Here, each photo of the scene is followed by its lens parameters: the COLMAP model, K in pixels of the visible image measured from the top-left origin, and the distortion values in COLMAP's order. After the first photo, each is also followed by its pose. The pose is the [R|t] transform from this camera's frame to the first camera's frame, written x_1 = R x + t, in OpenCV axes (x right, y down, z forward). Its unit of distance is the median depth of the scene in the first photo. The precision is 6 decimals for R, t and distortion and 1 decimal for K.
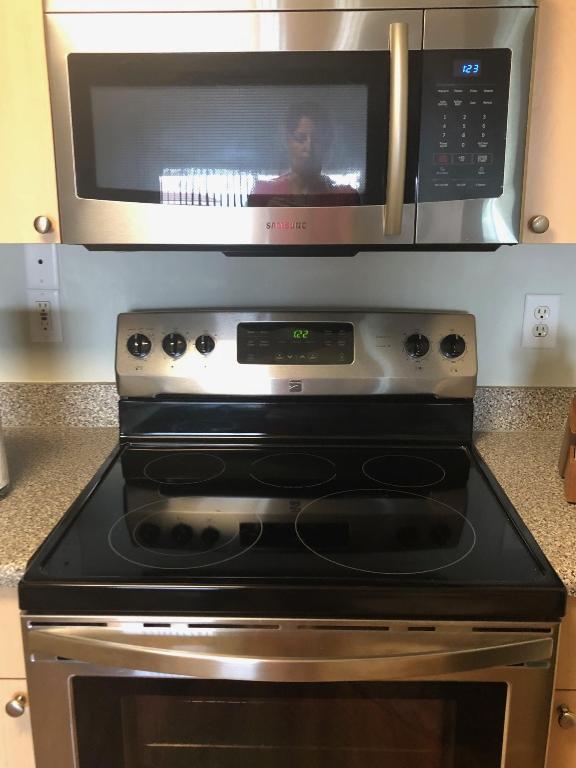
lens RADIAL K [[689.7, 0, 288.0], [0, 689.7, 384.0], [0, 0, 1]] dist [0.046643, -0.013847]
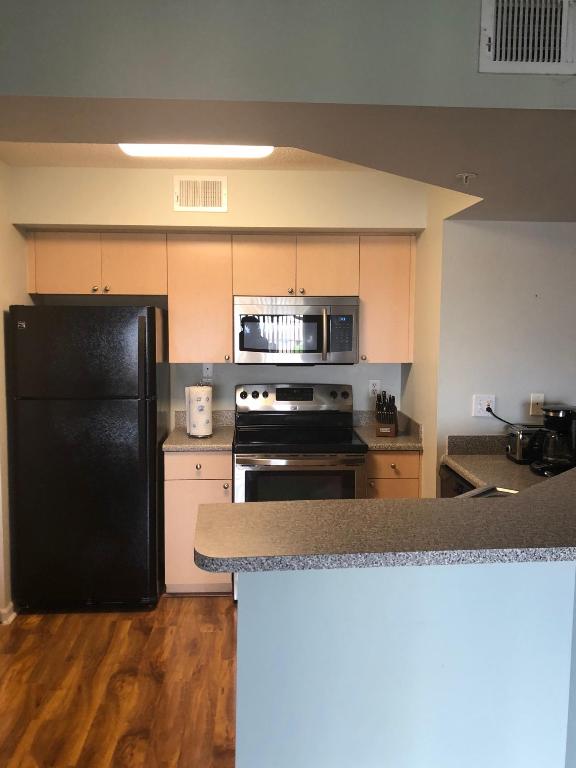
lens RADIAL K [[689.7, 0, 288.0], [0, 689.7, 384.0], [0, 0, 1]] dist [0.046643, -0.013847]
pose [[0.996564, -0.001836, 0.082800, -0.273002], [0.015318, 0.986592, -0.162487, 0.393634], [-0.081392, 0.163197, 0.983230, -2.026839]]
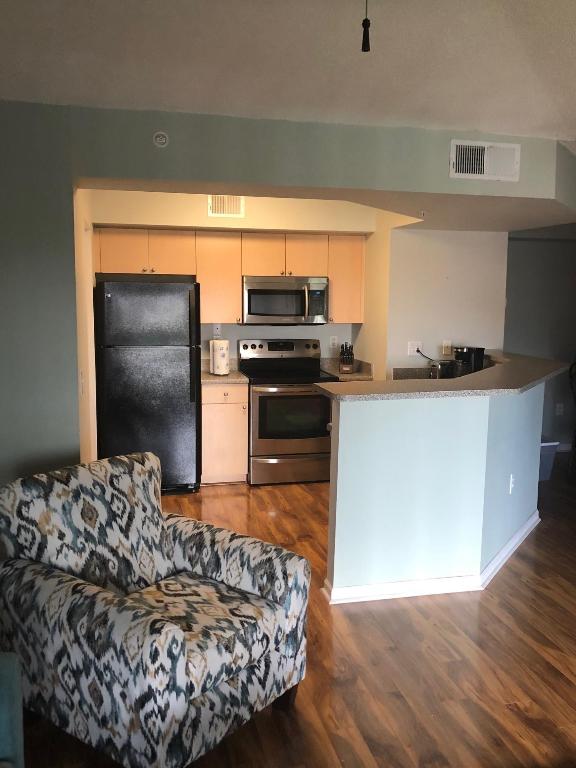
lens RADIAL K [[689.7, 0, 288.0], [0, 689.7, 384.0], [0, 0, 1]] dist [0.046643, -0.013847]
pose [[0.964811, -0.022847, 0.261952, -1.087946], [0.057300, 0.990545, -0.124651, 0.720924], [-0.256627, 0.135275, 0.956997, -3.140971]]
